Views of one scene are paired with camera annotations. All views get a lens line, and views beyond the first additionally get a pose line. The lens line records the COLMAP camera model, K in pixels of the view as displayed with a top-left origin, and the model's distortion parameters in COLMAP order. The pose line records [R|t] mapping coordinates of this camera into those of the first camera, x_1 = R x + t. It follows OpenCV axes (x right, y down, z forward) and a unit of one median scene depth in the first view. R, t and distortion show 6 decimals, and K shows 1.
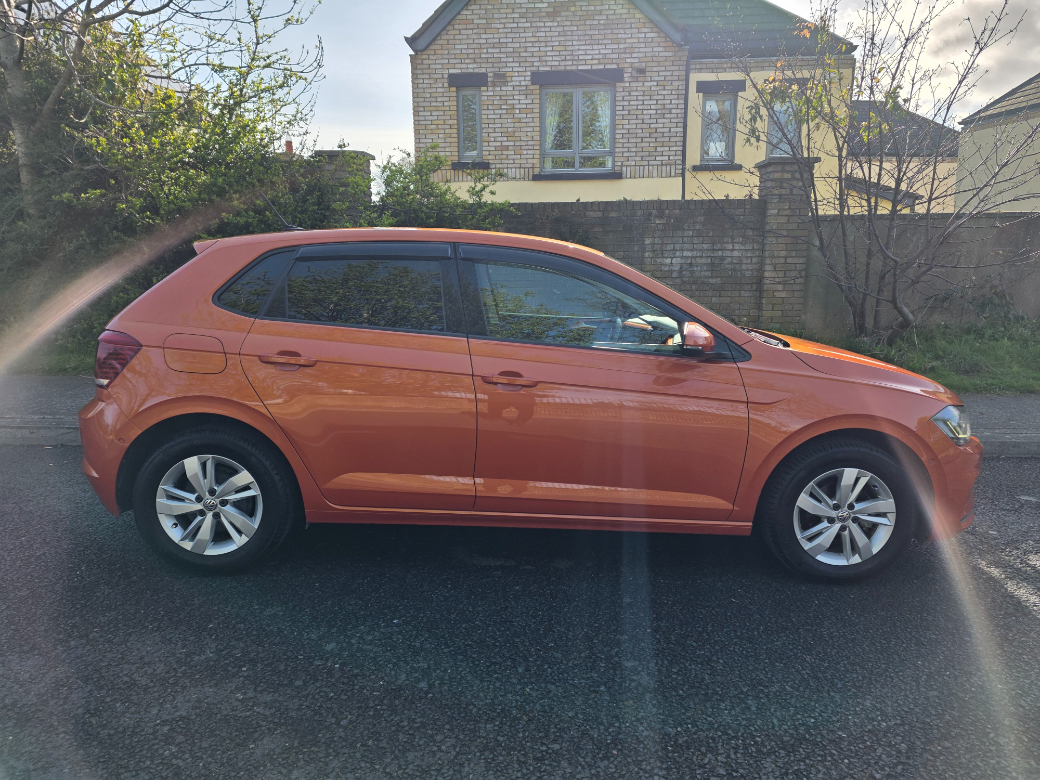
lens RADIAL K [[685.5, 0, 520.0], [0, 685.5, 390.0], [0, 0, 1]] dist [0.045370, -0.033337]
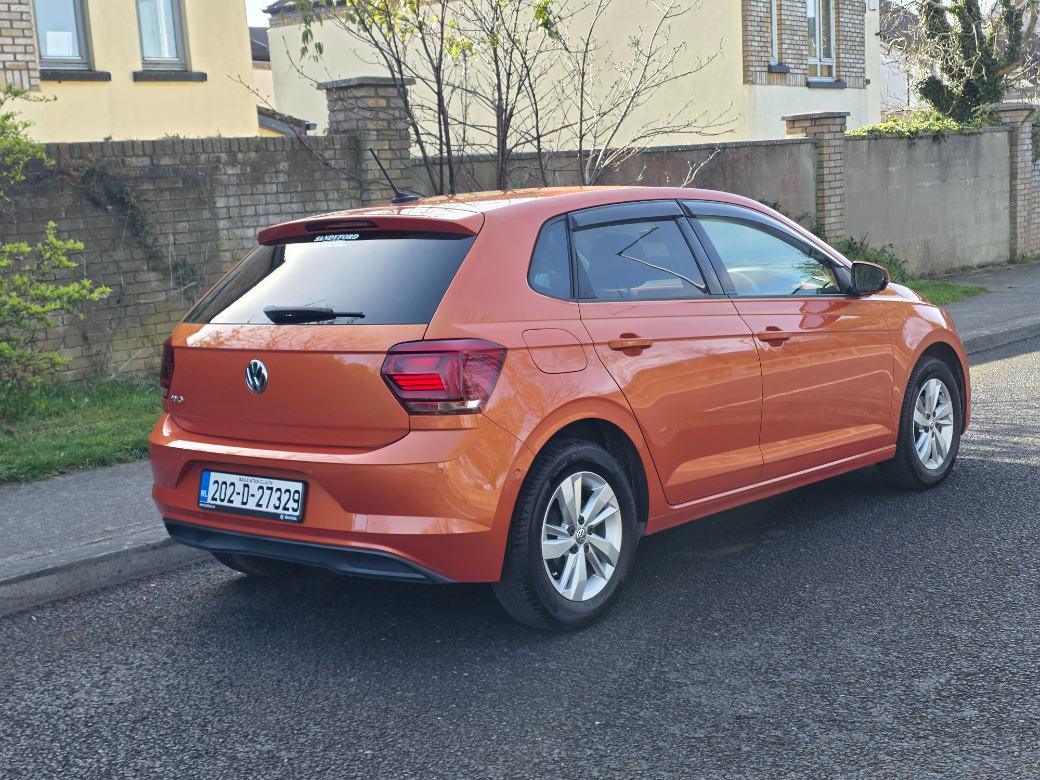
lens RADIAL K [[1378.1, 0, 520.0], [0, 1378.1, 390.0], [0, 0, 1]] dist [0.083855, -0.107349]
pose [[0.669285, -0.146820, 0.728355, -0.588416], [0.202502, 0.979217, 0.011309, -0.011423], [-0.714878, 0.139924, 0.685107, -0.023645]]
